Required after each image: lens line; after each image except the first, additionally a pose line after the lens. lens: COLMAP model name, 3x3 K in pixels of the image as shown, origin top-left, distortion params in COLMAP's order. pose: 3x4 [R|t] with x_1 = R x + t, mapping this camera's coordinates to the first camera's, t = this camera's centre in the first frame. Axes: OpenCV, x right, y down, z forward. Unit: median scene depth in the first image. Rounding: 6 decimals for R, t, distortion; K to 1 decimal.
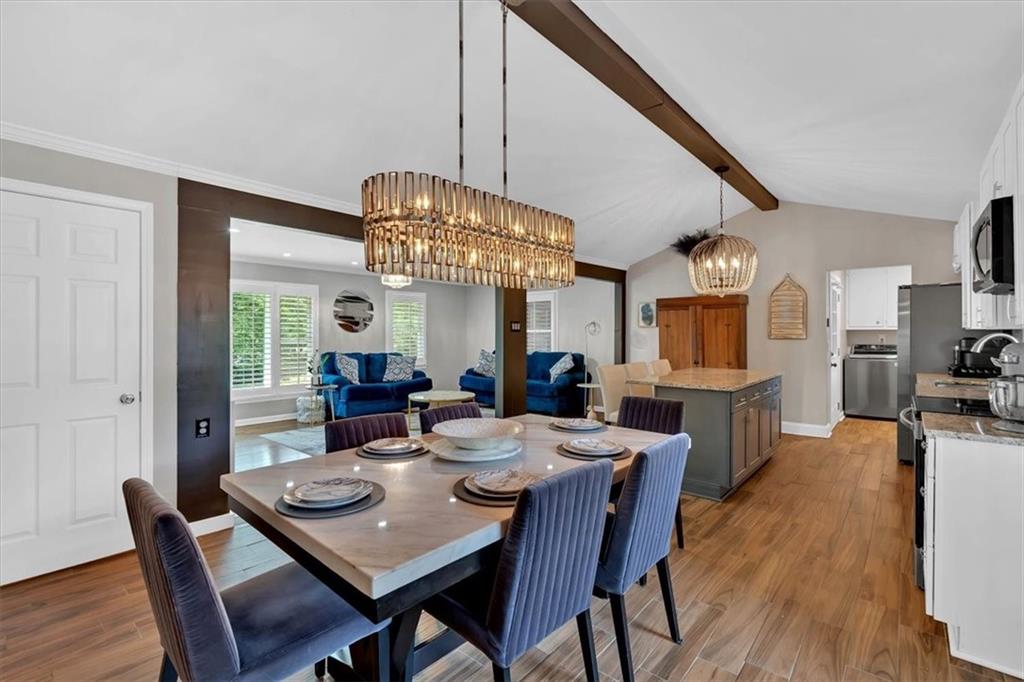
lens RADIAL K [[465.8, 0, 513.9], [0, 465.8, 340.9], [0, 0, 1]] dist [-0.010123, 0.000231]
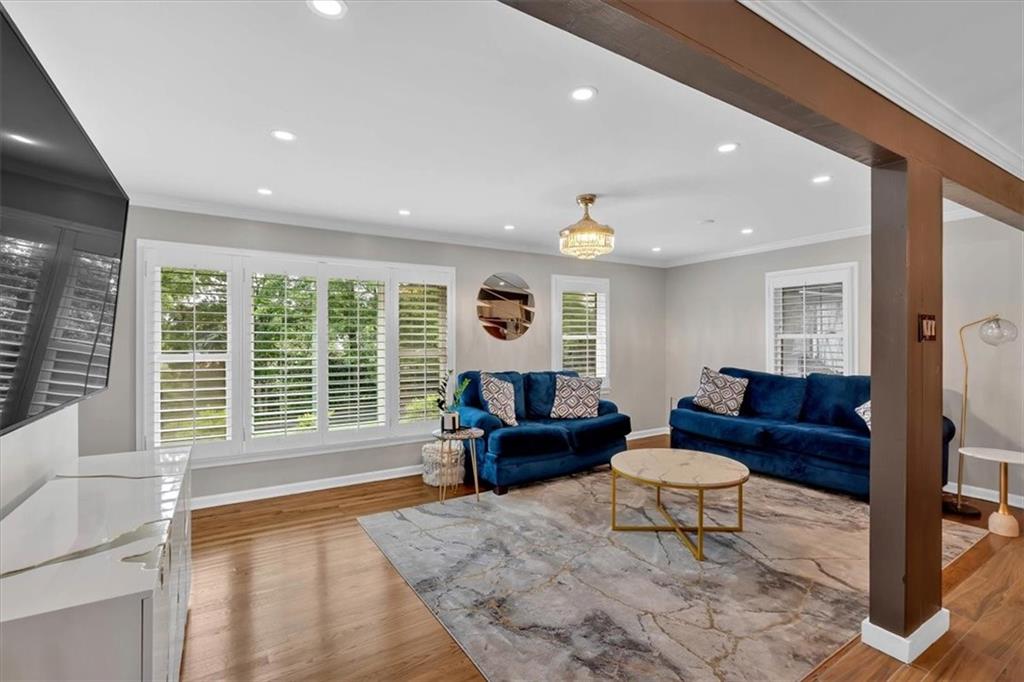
lens RADIAL K [[465.8, 0, 507.5], [0, 465.8, 338.4], [0, 0, 1]] dist [-0.010123, 0.000231]
pose [[0.953131, -0.001799, -0.302551, -0.147451], [-0.001894, 0.999927, -0.011914, -0.012311], [0.302551, 0.011929, 0.953059, 0.383887]]
